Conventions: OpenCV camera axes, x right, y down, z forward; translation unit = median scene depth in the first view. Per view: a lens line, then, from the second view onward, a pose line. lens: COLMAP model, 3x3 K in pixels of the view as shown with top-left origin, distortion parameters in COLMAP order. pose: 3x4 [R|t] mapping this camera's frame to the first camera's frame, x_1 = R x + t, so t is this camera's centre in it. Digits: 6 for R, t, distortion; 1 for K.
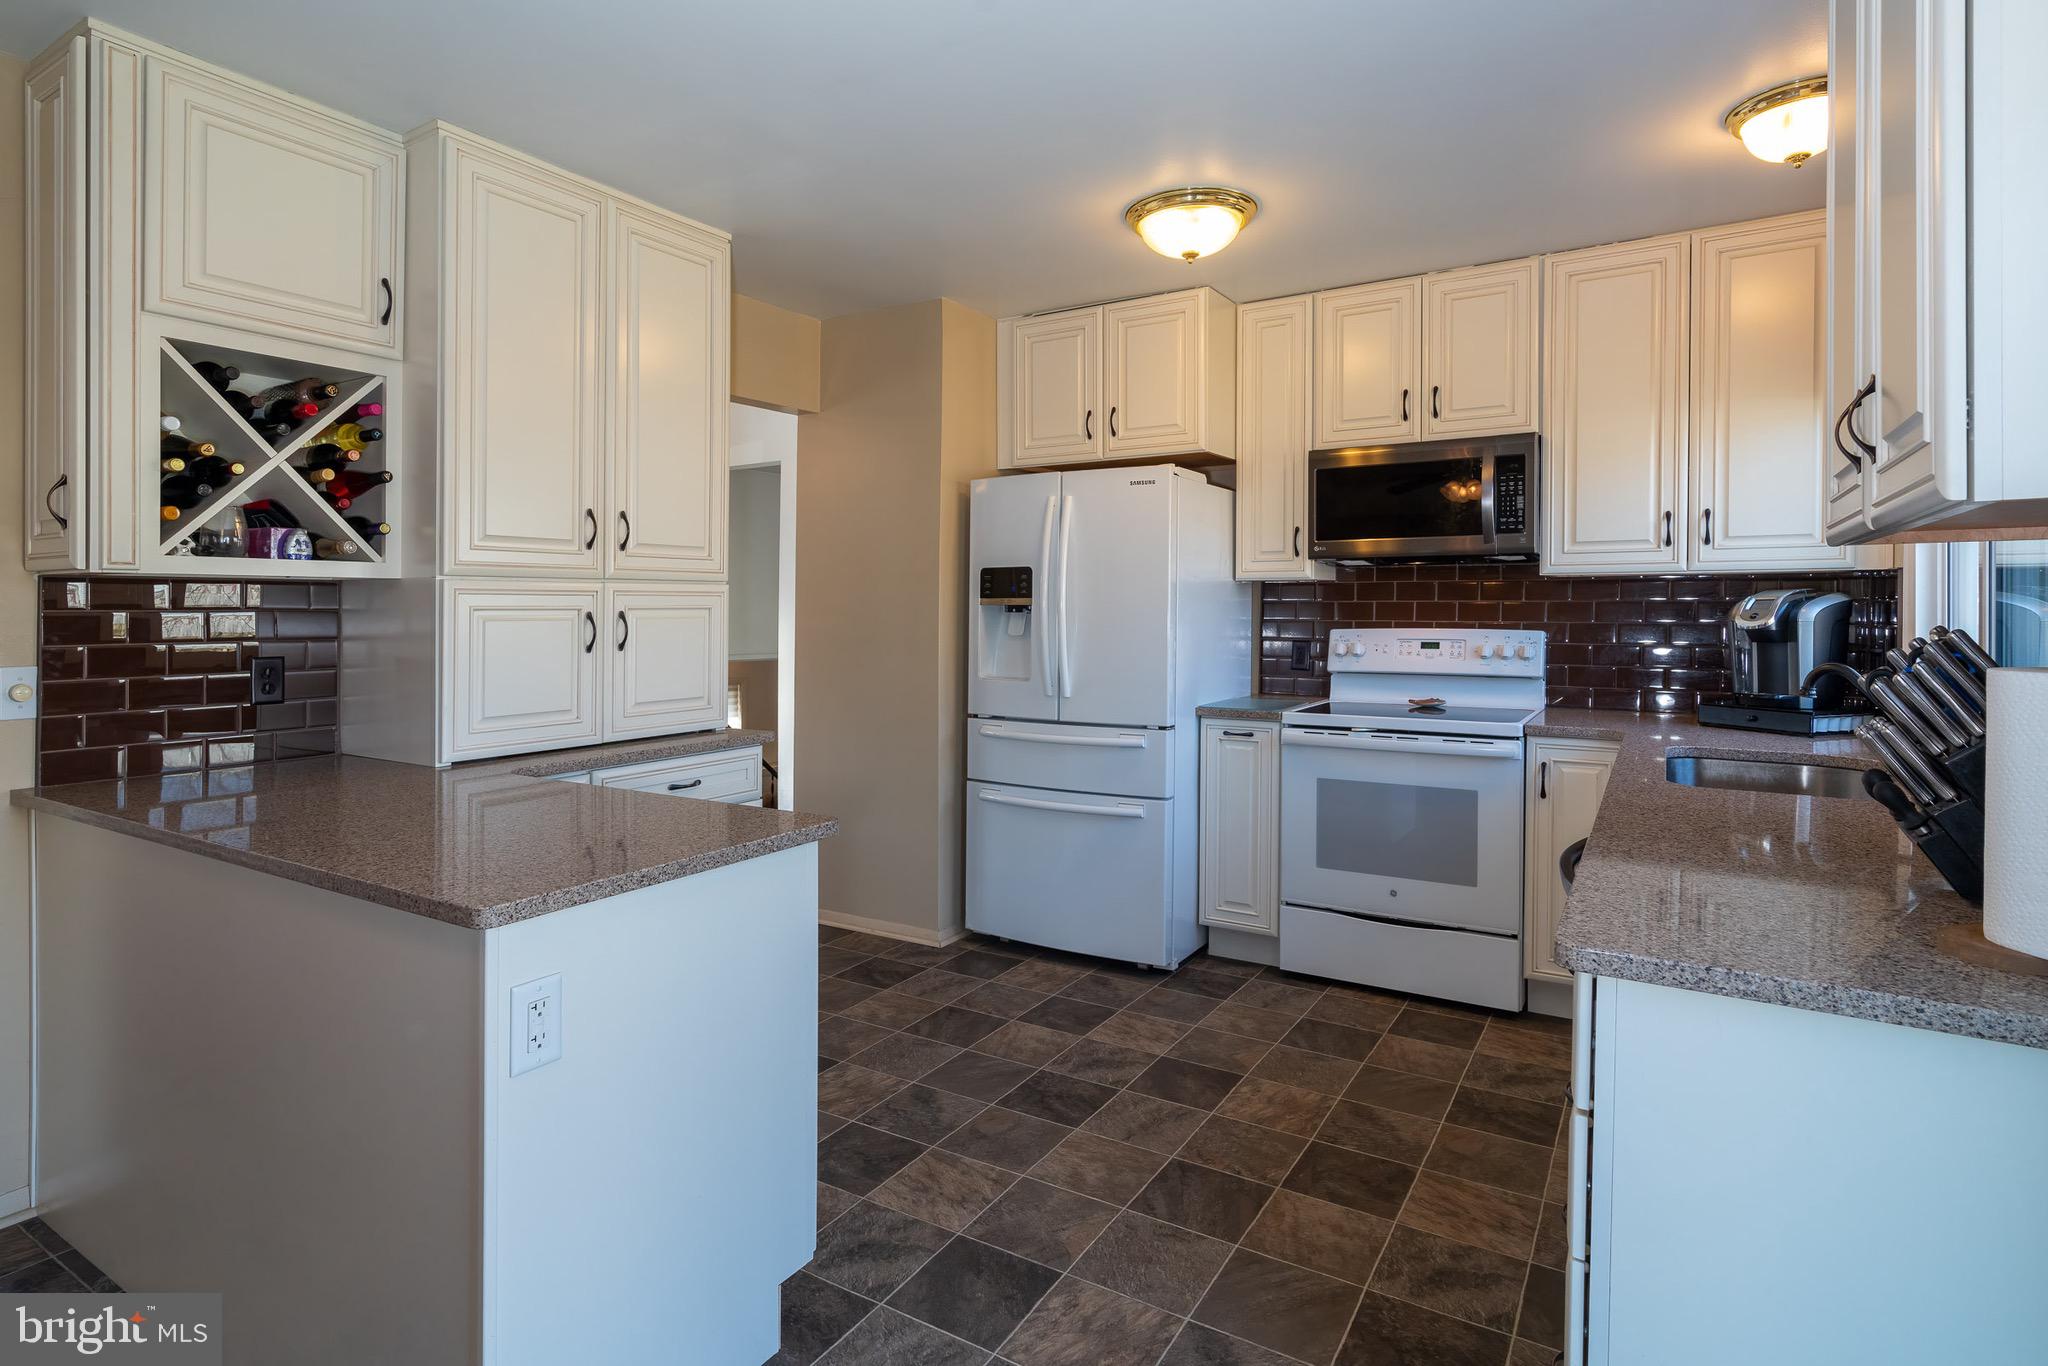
lens RADIAL K [[1057.2, 0, 1025.3], [0, 1057.2, 609.1], [0, 0, 1]] dist [-0.004198, 0.001655]
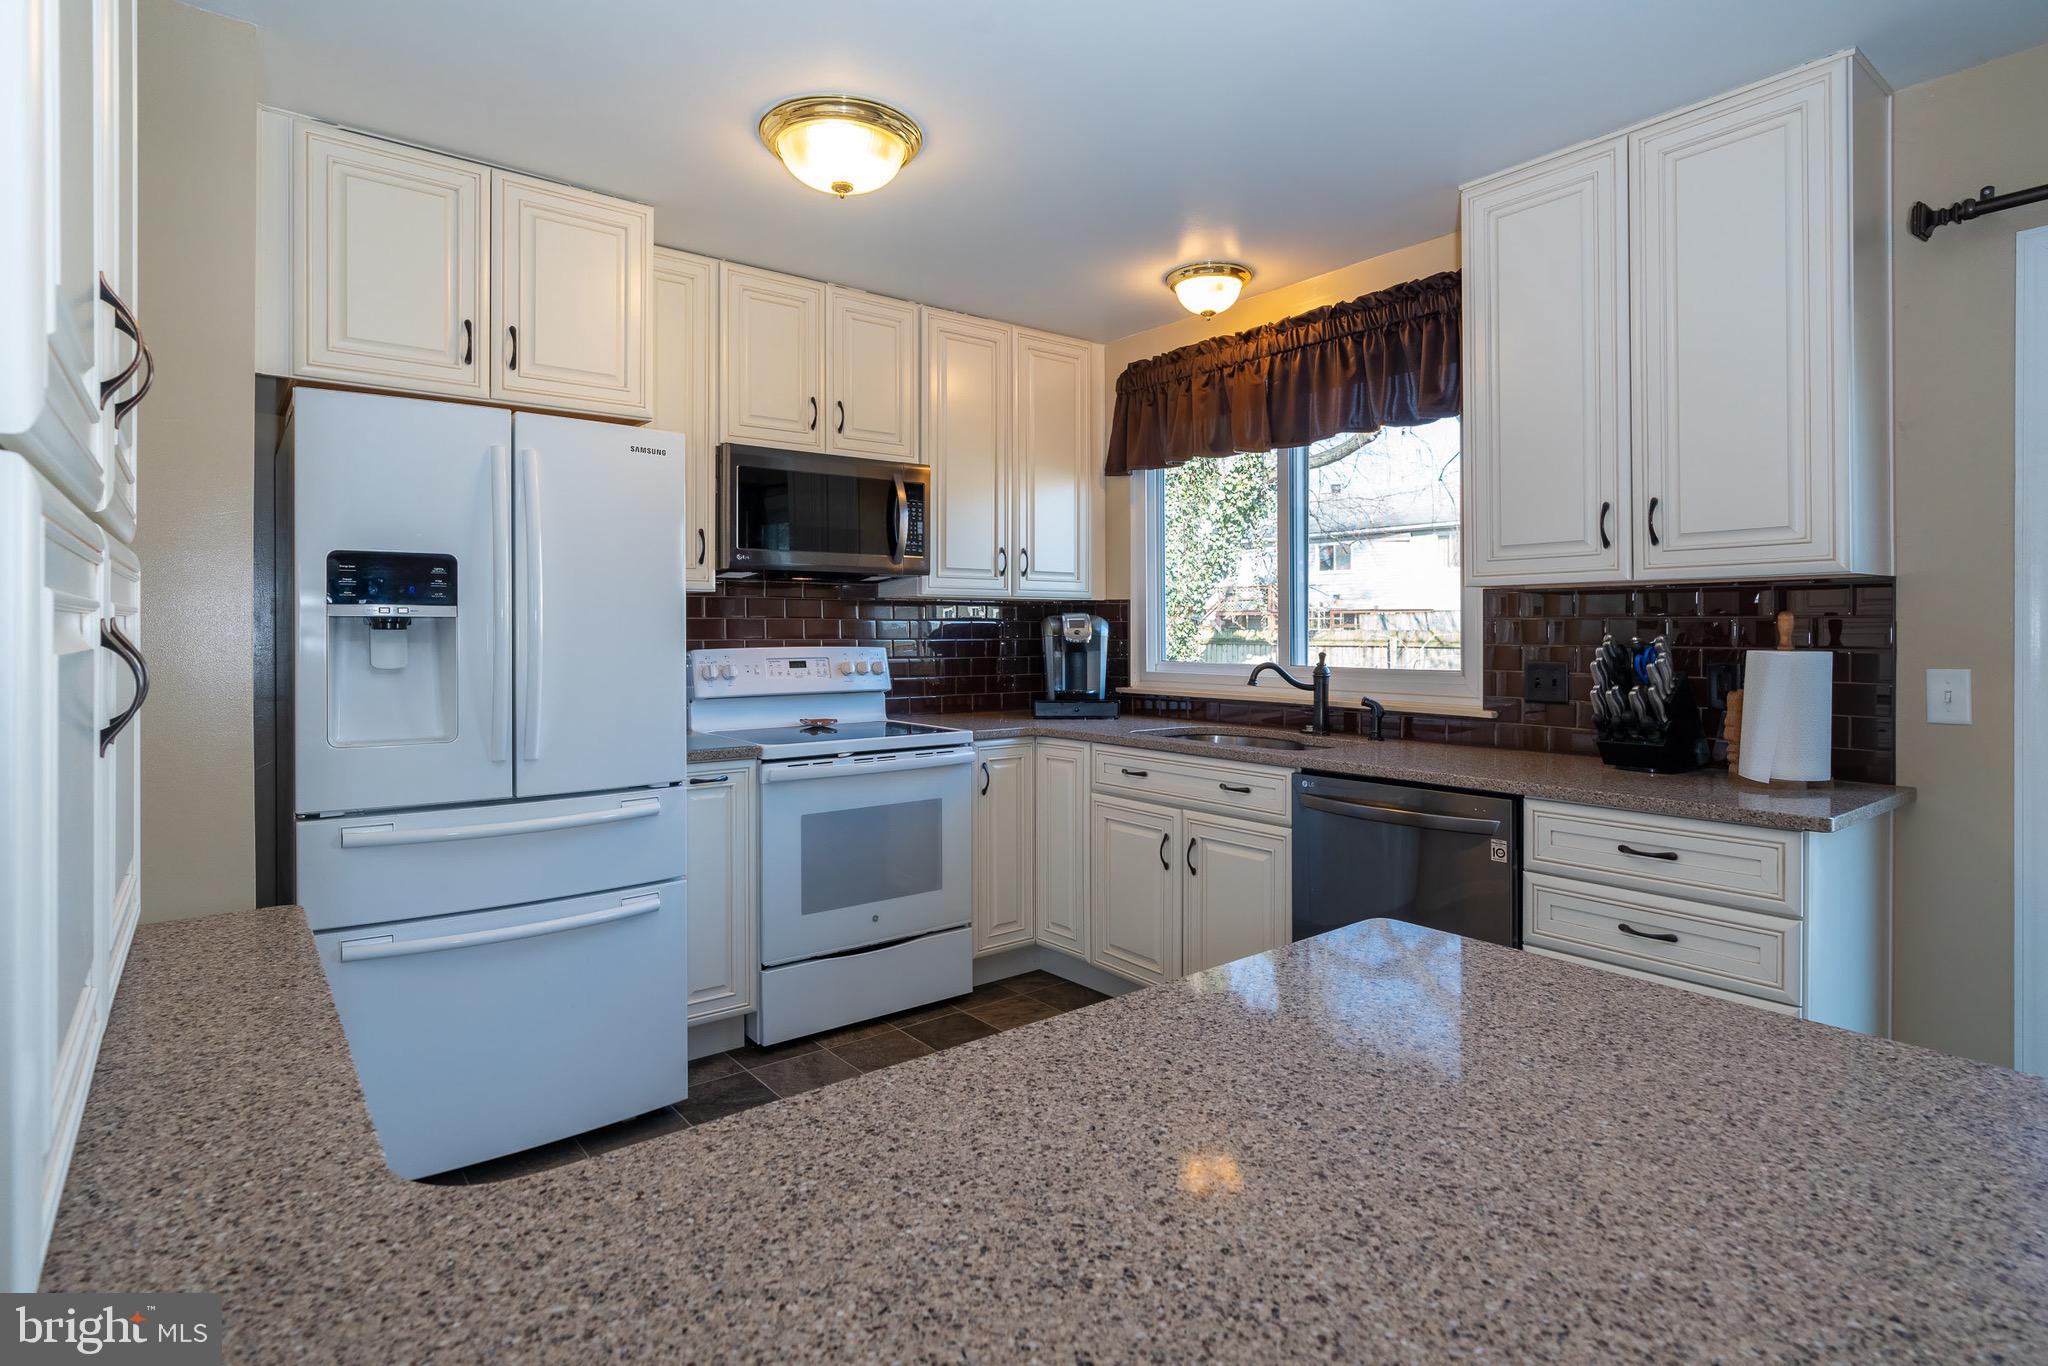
lens RADIAL K [[1057.2, 0, 1015.3], [0, 1057.2, 631.4], [0, 0, 1]] dist [-0.004198, 0.001655]
pose [[0.351456, 0.000680, 0.936204, -0.543985], [0.004800, 0.999985, -0.002528, 0.008500], [-0.936192, 0.005382, 0.351448, 0.566367]]
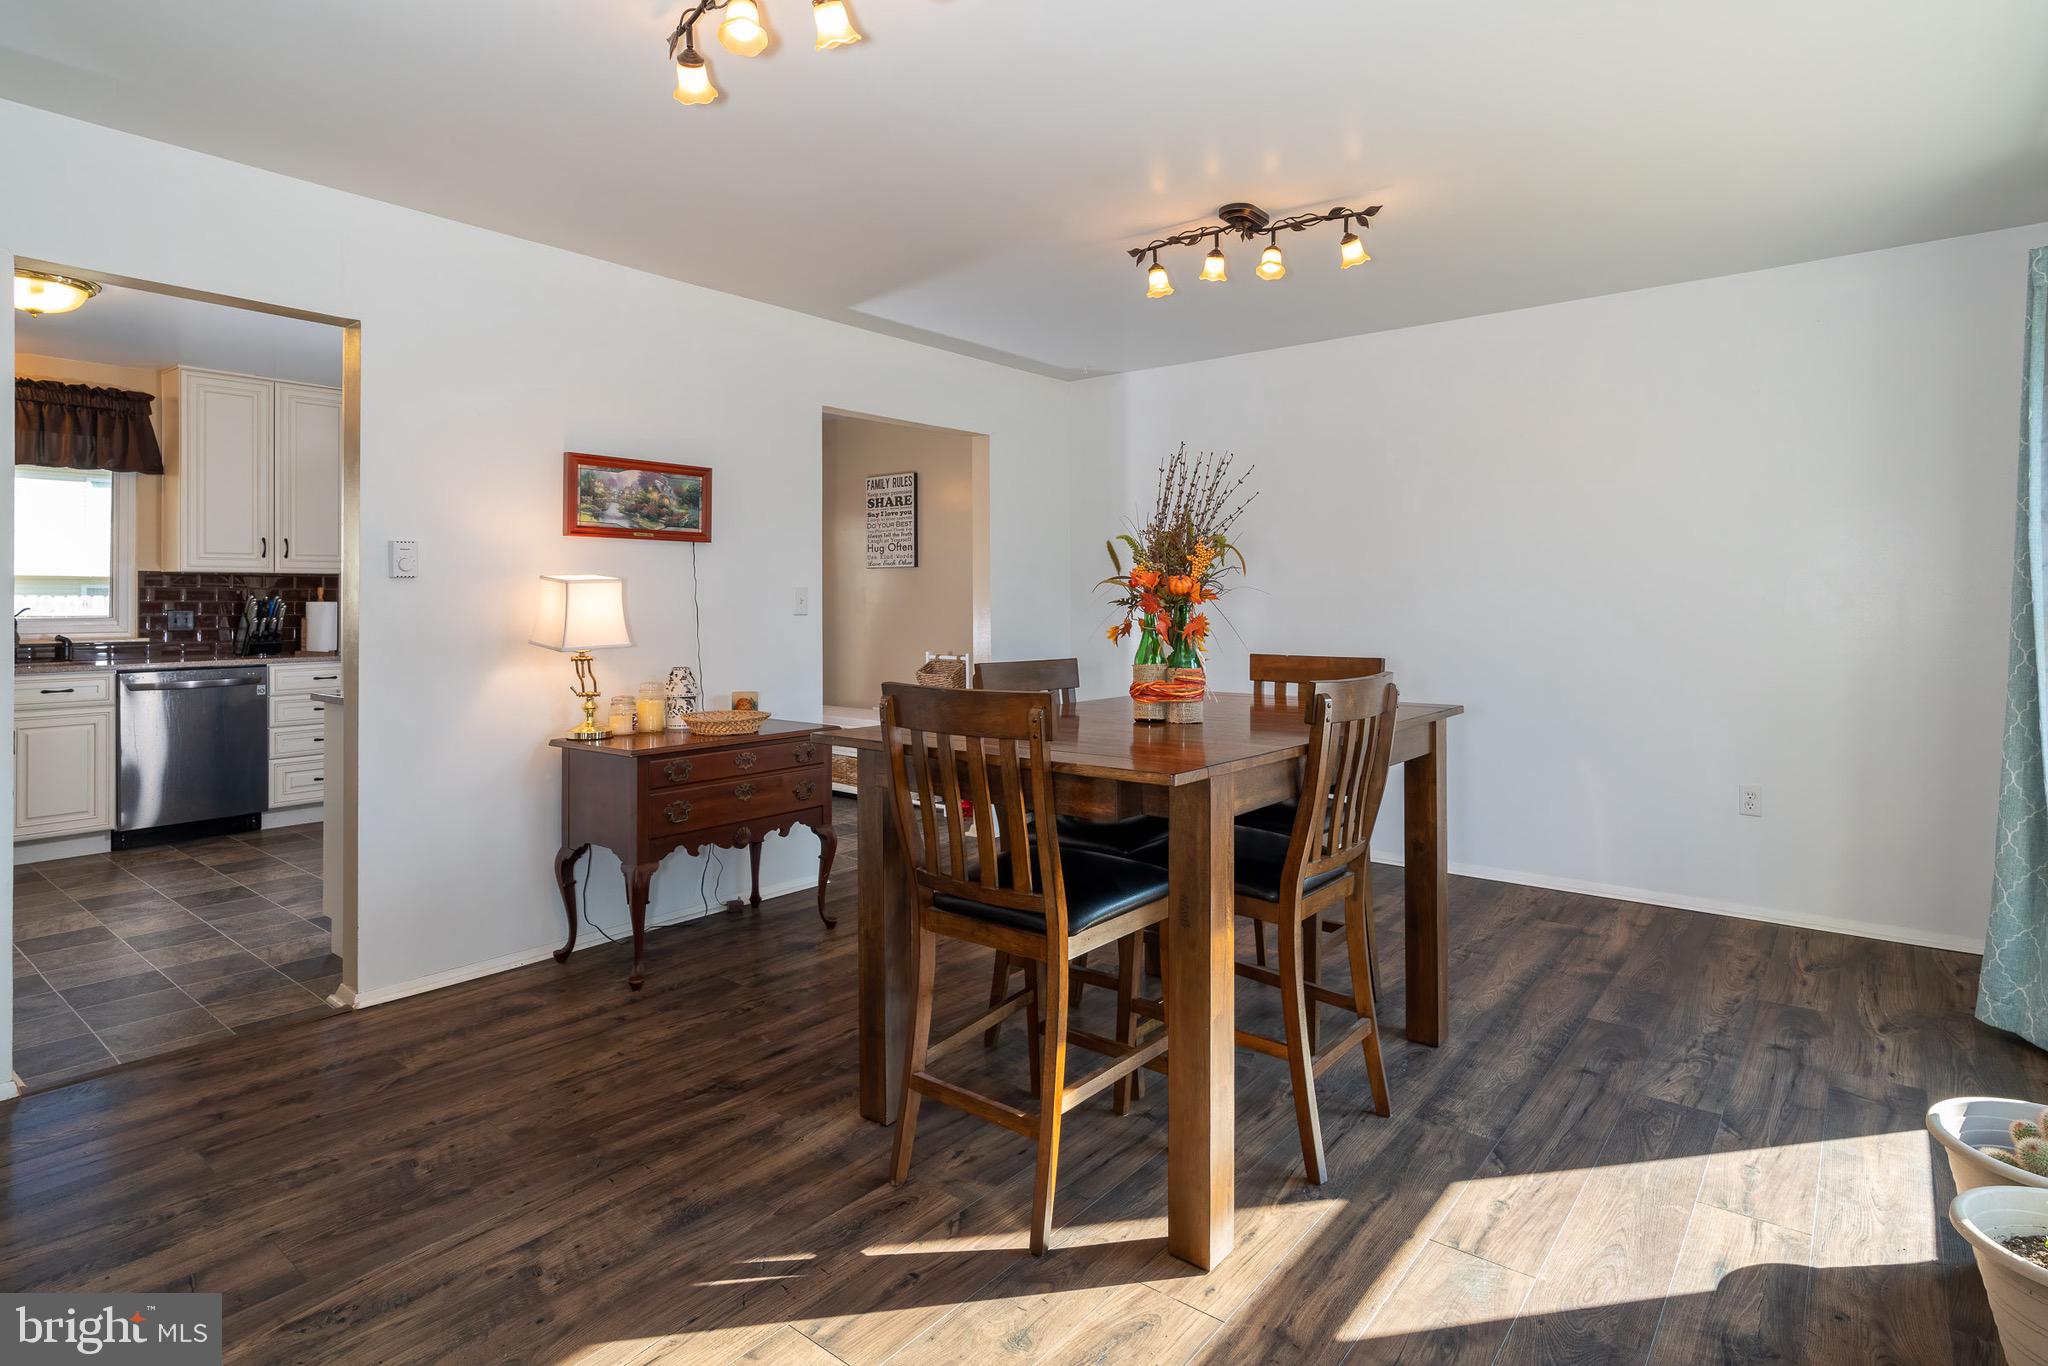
lens RADIAL K [[1057.2, 0, 1024.8], [0, 1057.2, 588.9], [0, 0, 1]] dist [-0.004198, 0.001655]
pose [[-0.993446, -0.000445, 0.114299, -1.137619], [-0.000915, 0.999991, -0.004064, 0.005958], [-0.114297, -0.004142, -0.993438, 2.057212]]
